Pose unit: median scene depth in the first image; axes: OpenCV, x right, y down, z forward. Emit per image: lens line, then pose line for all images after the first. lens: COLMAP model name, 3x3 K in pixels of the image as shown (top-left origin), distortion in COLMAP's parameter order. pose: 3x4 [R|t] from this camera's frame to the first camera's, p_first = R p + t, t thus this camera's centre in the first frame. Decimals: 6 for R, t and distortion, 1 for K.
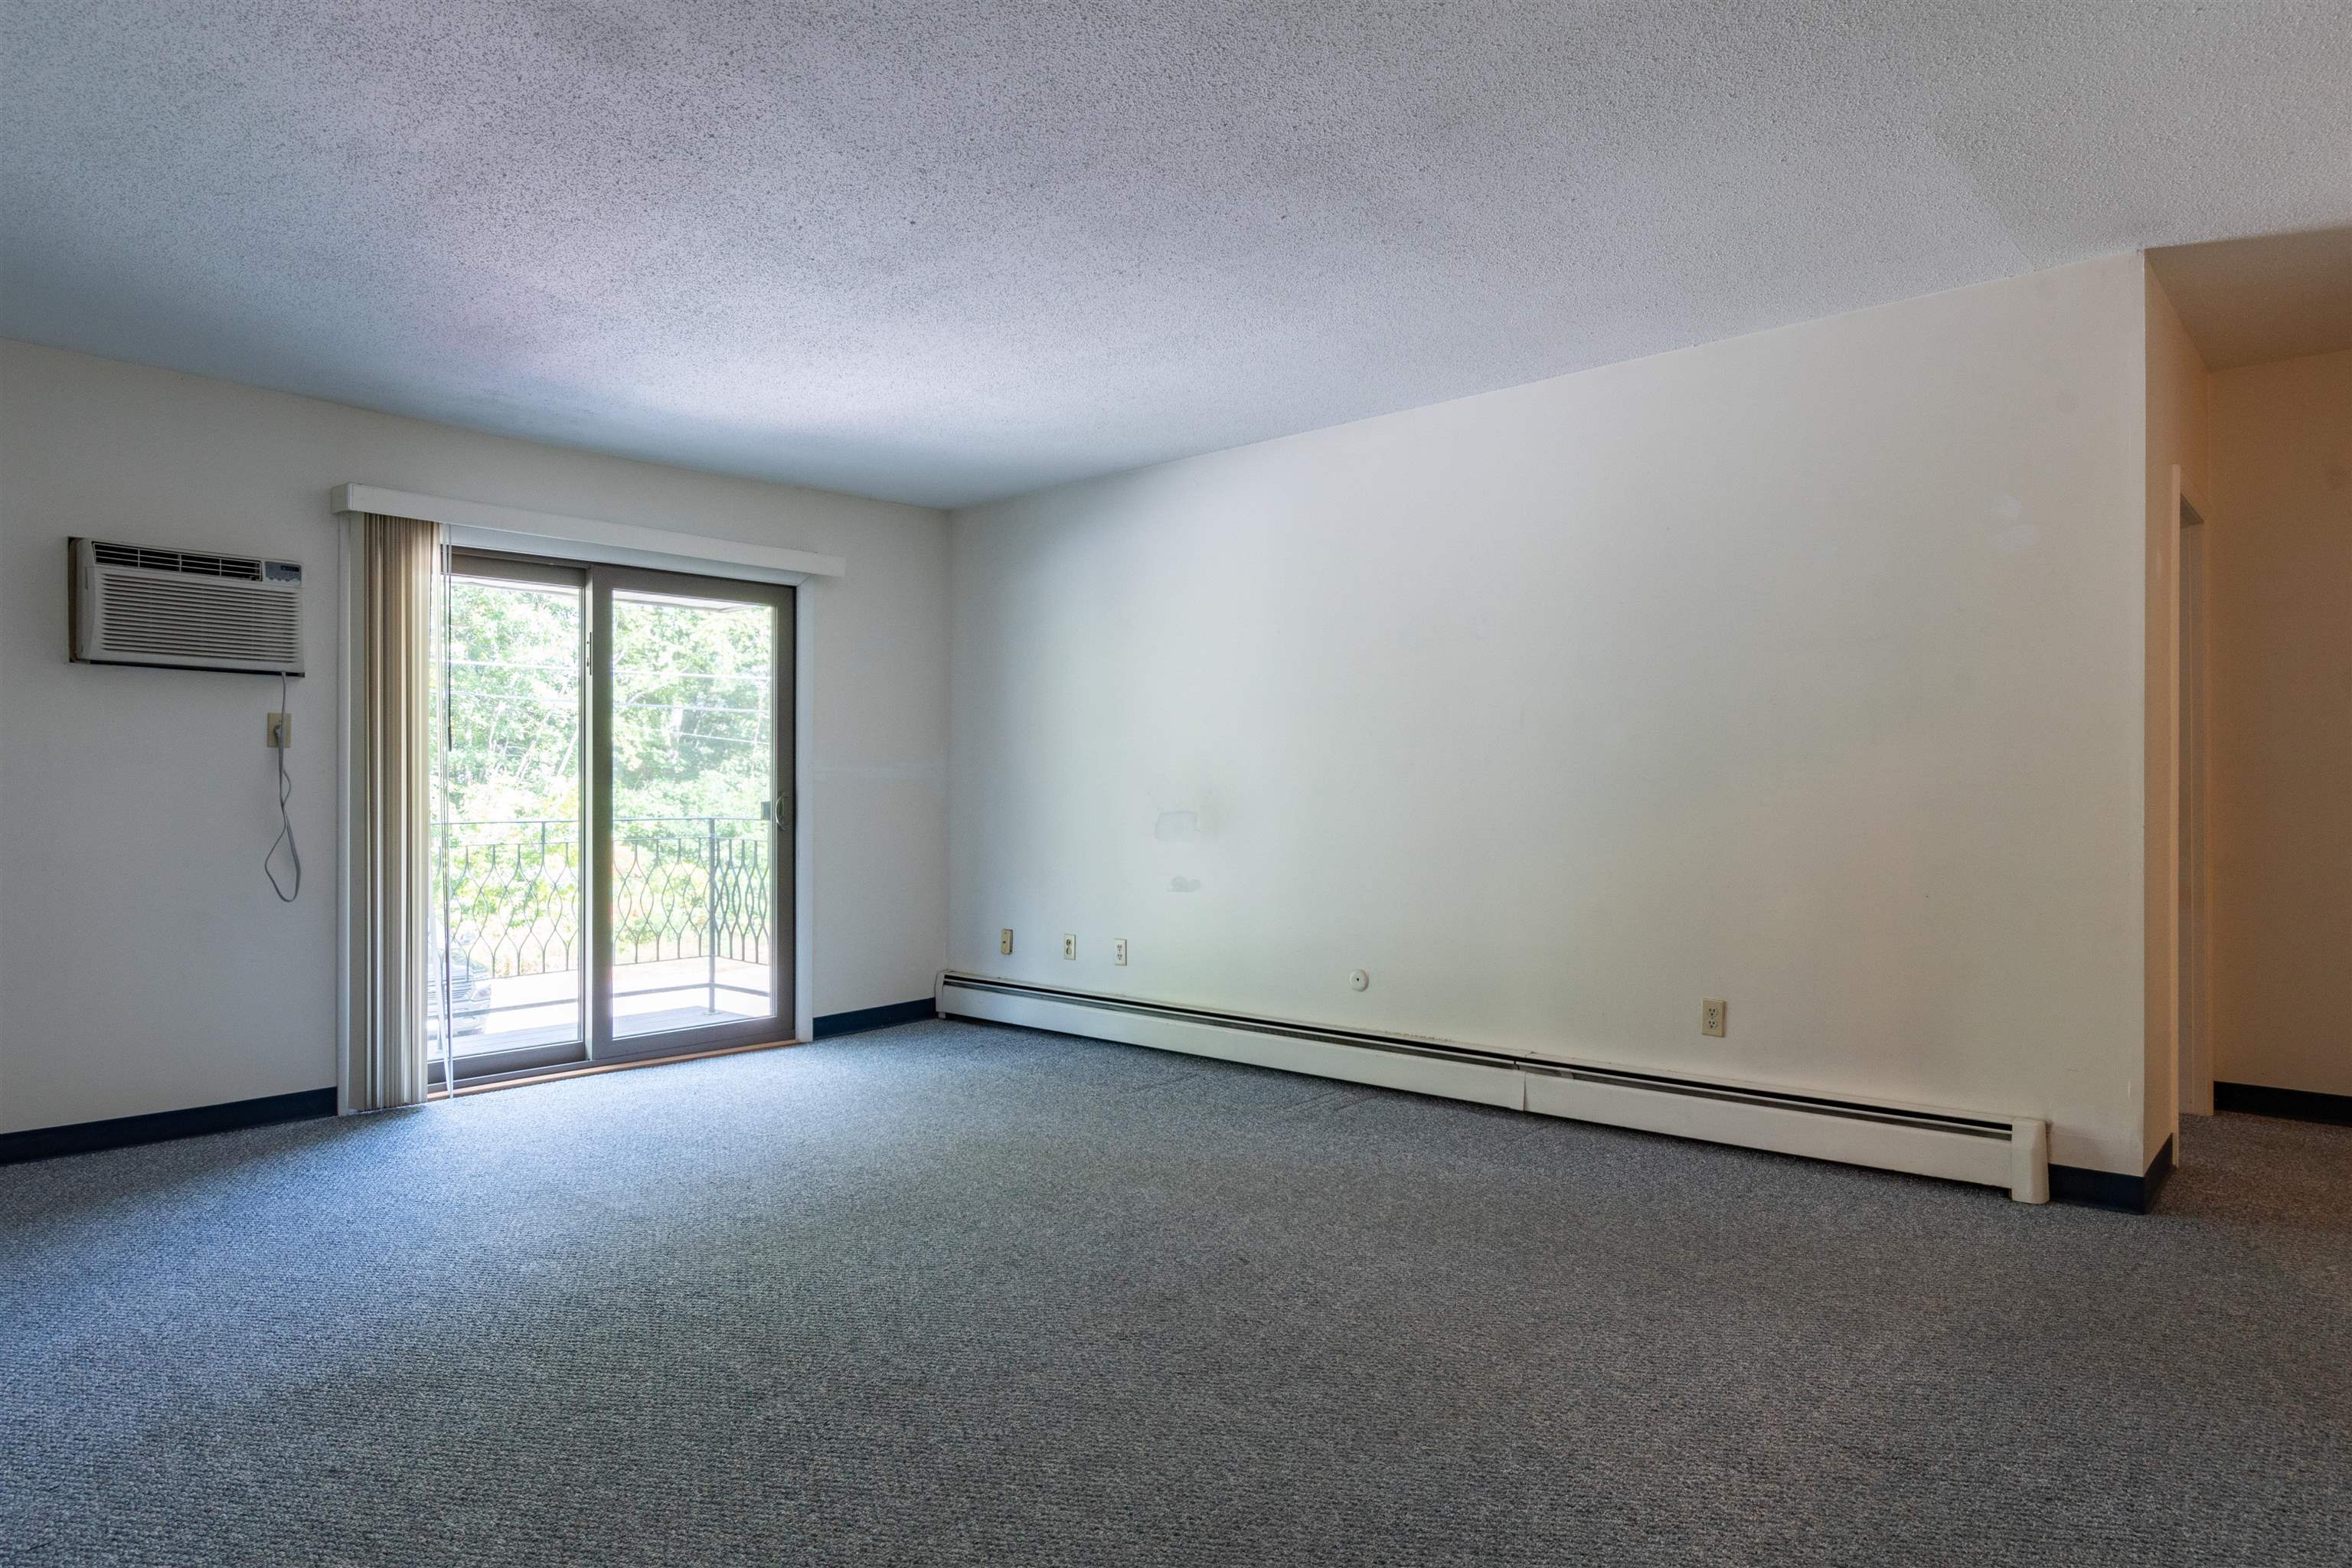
lens RADIAL K [[1414.8, 0, 1166.5], [0, 1414.8, 775.9], [0, 0, 1]] dist [-0.015610, 0.003849]
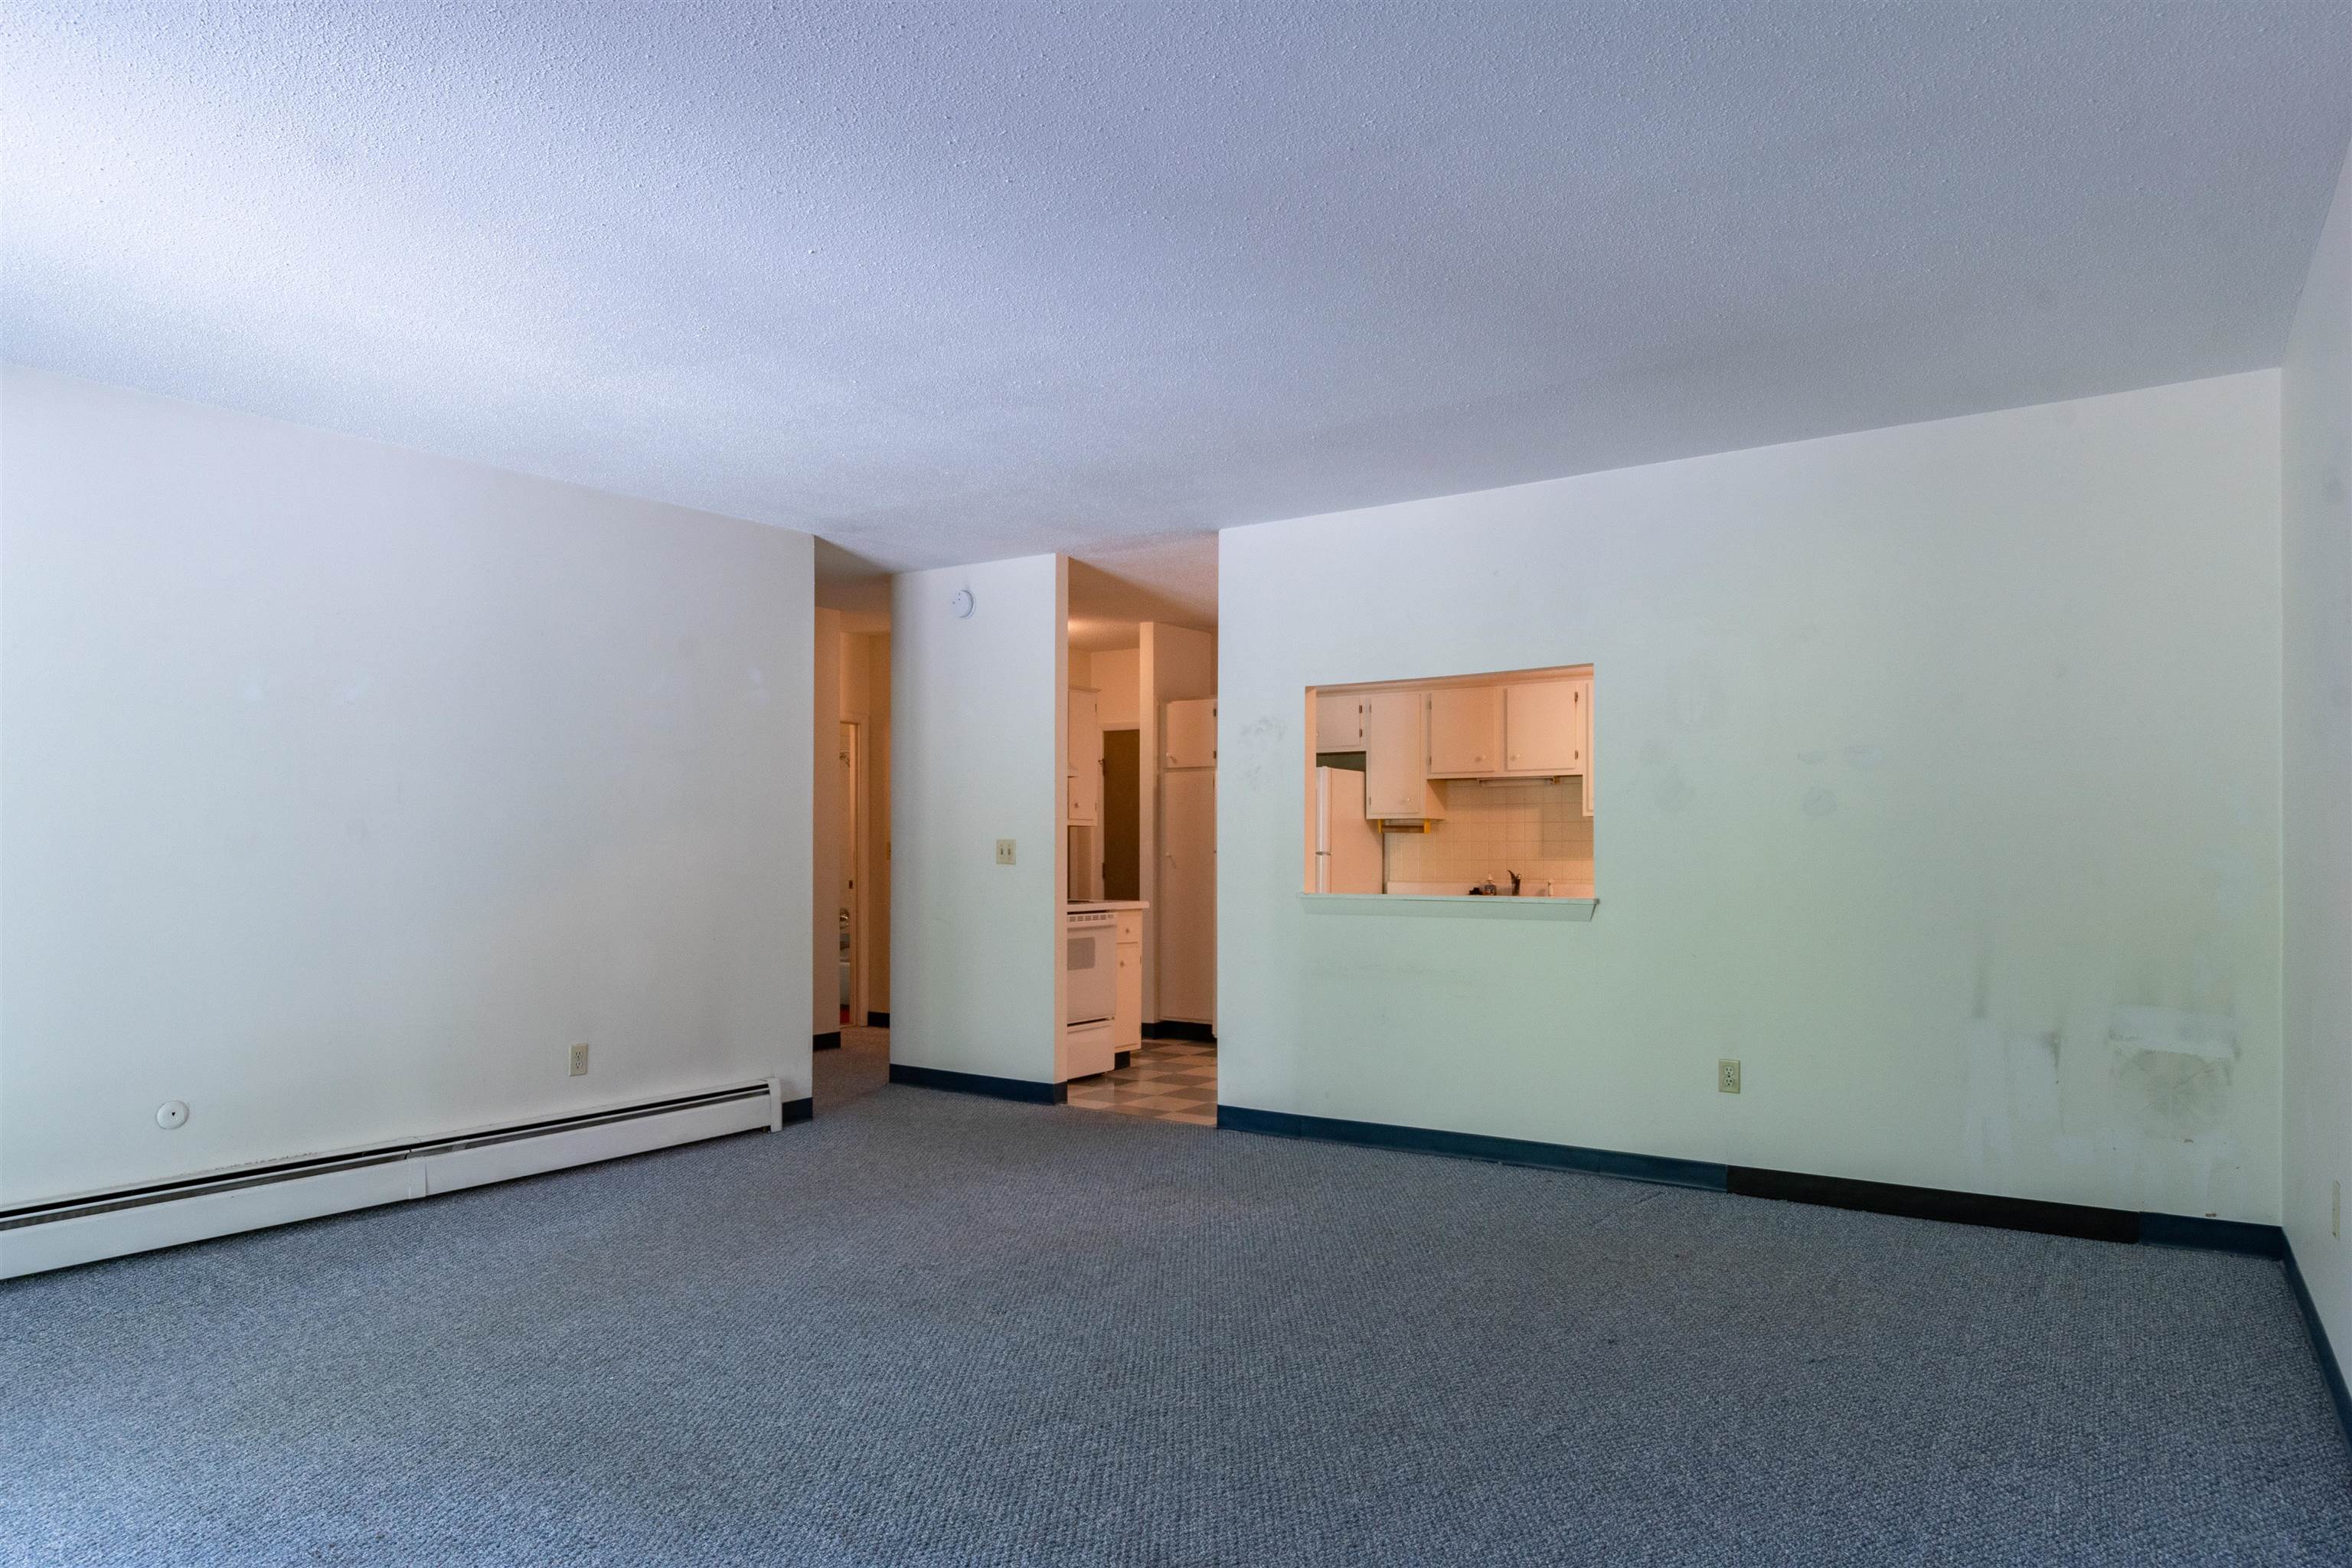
lens RADIAL K [[1414.8, 0, 1143.7], [0, 1414.8, 855.1], [0, 0, 1]] dist [-0.015610, 0.003849]
pose [[-0.101320, -0.004670, 0.994843, -0.944001], [-0.004191, 0.999982, 0.004267, -0.007418], [-0.994845, -0.003737, -0.101338, 0.740683]]
